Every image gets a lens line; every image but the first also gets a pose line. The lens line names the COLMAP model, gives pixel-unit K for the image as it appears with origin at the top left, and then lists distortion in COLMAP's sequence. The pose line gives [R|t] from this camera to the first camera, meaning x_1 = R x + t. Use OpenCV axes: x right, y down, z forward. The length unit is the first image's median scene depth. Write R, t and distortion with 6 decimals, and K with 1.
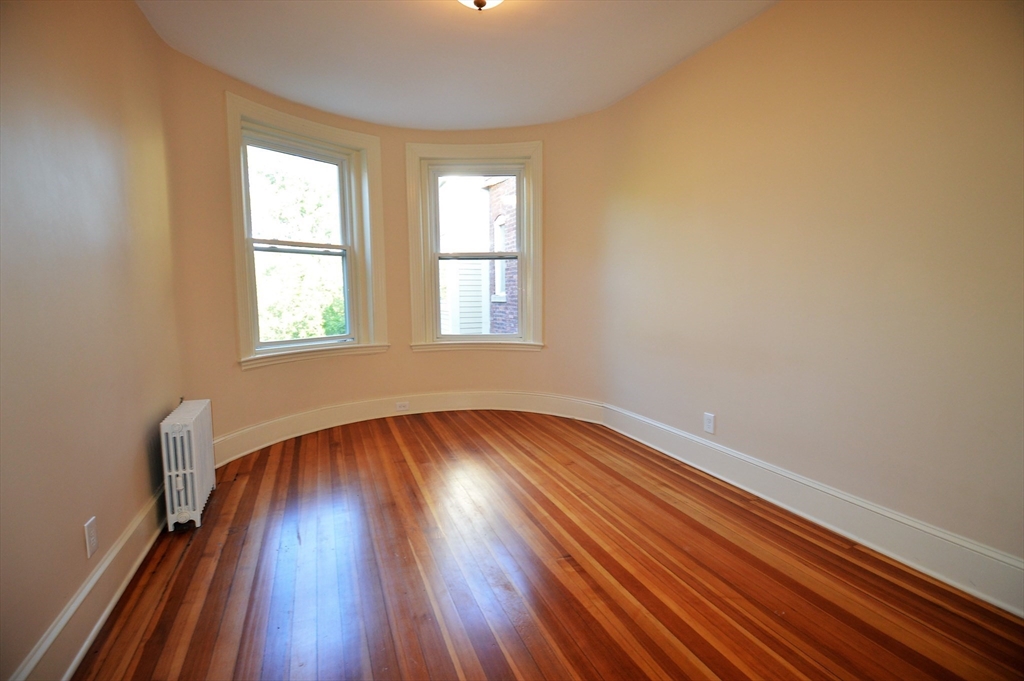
lens RADIAL K [[453.8, 0, 514.0], [0, 453.8, 334.9], [0, 0, 1]] dist [0.035024, -0.051788]
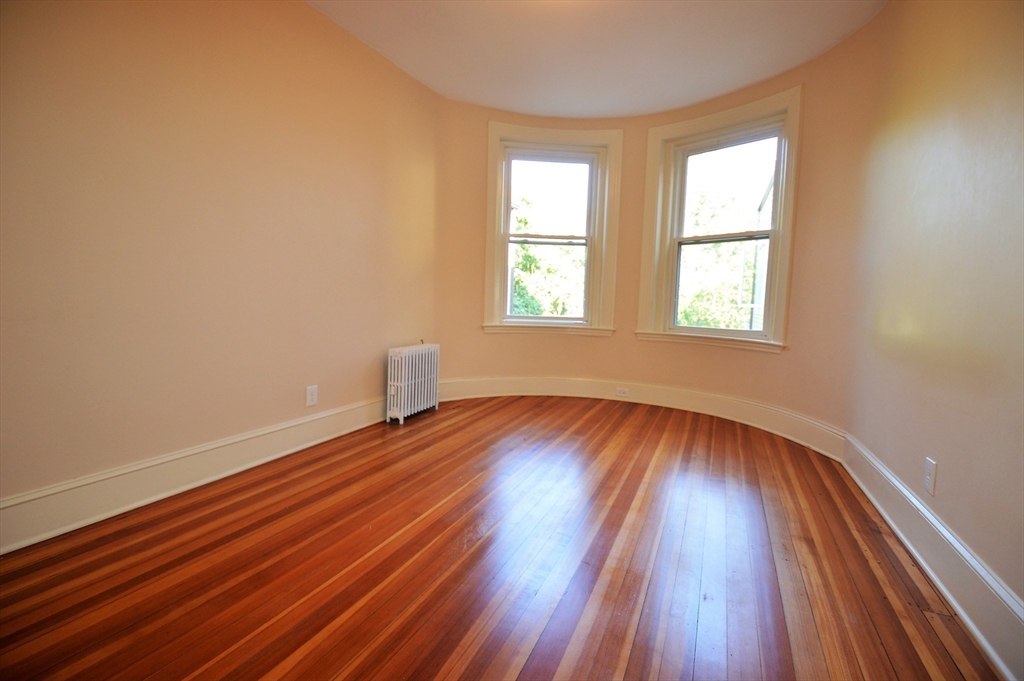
lens RADIAL K [[453.8, 0, 514.0], [0, 453.8, 334.9], [0, 0, 1]] dist [0.035024, -0.051788]
pose [[0.678555, 0.085362, -0.729573, 0.343185], [-0.105537, 0.994249, 0.018172, 0.041490], [0.726928, 0.064666, 0.683662, 0.141182]]
